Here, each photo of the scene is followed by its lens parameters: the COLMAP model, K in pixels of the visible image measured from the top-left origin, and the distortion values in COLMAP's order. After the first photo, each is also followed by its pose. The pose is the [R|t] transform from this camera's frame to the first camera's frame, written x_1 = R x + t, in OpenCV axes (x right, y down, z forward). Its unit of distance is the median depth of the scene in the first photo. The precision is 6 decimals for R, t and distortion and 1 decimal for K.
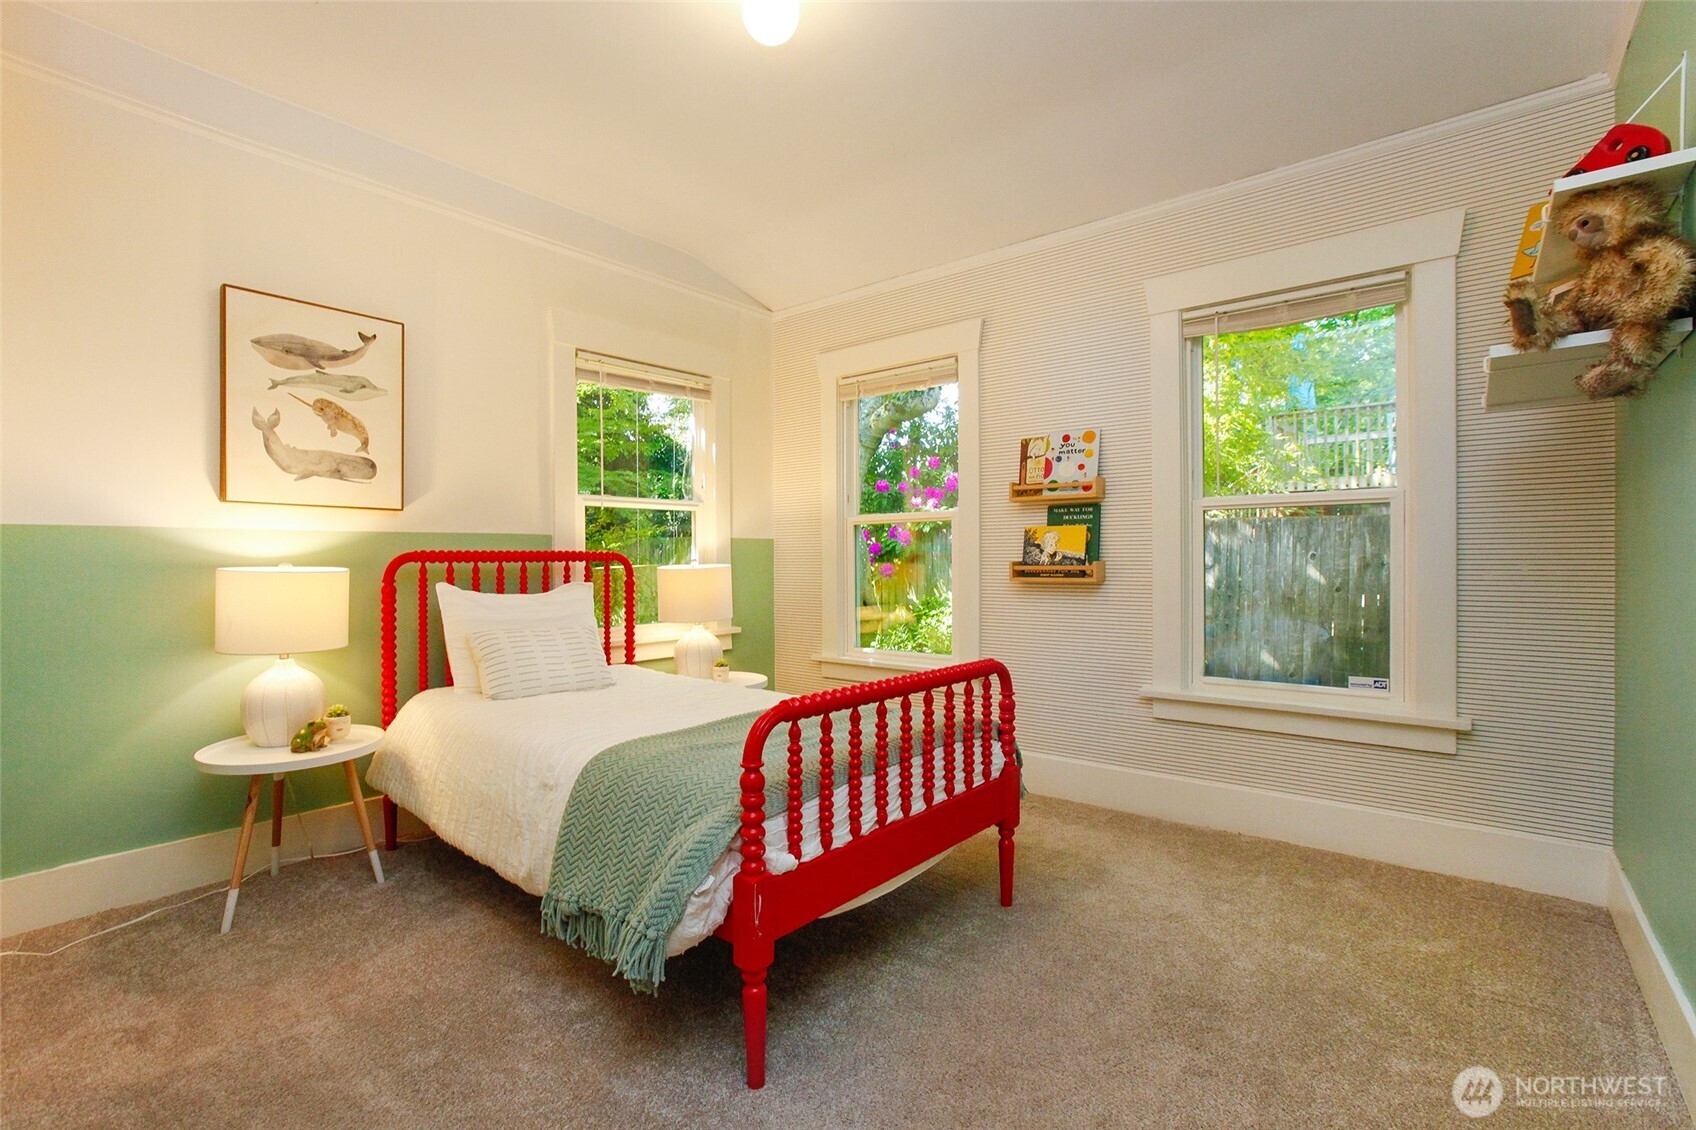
lens RADIAL K [[789.7, 0, 845.7], [0, 789.7, 565.5], [0, 0, 1]] dist [-0.004906, 0.001175]
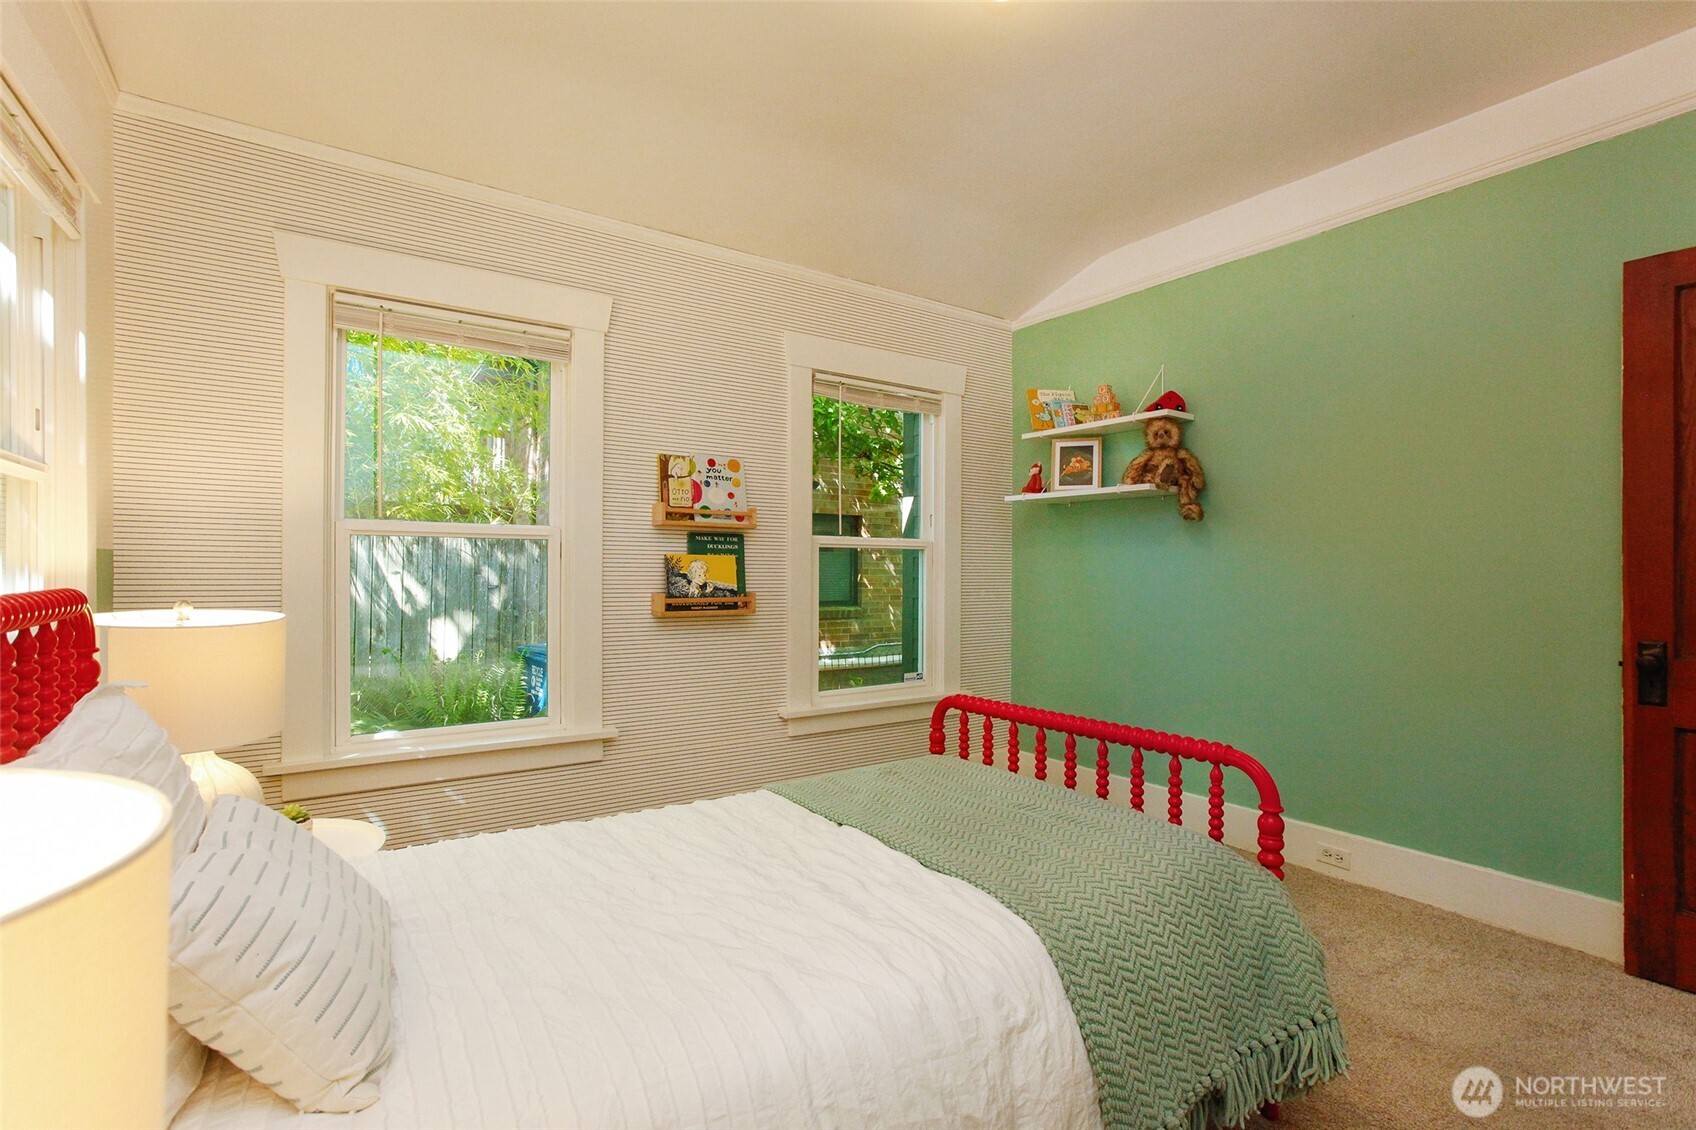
lens RADIAL K [[789.7, 0, 848.5], [0, 789.7, 564.8], [0, 0, 1]] dist [-0.004906, 0.001175]
pose [[0.277304, 0.009758, 0.960733, -0.582722], [-0.002715, 0.999952, -0.009373, -0.030164], [-0.960778, -0.000010, 0.277317, 0.576766]]
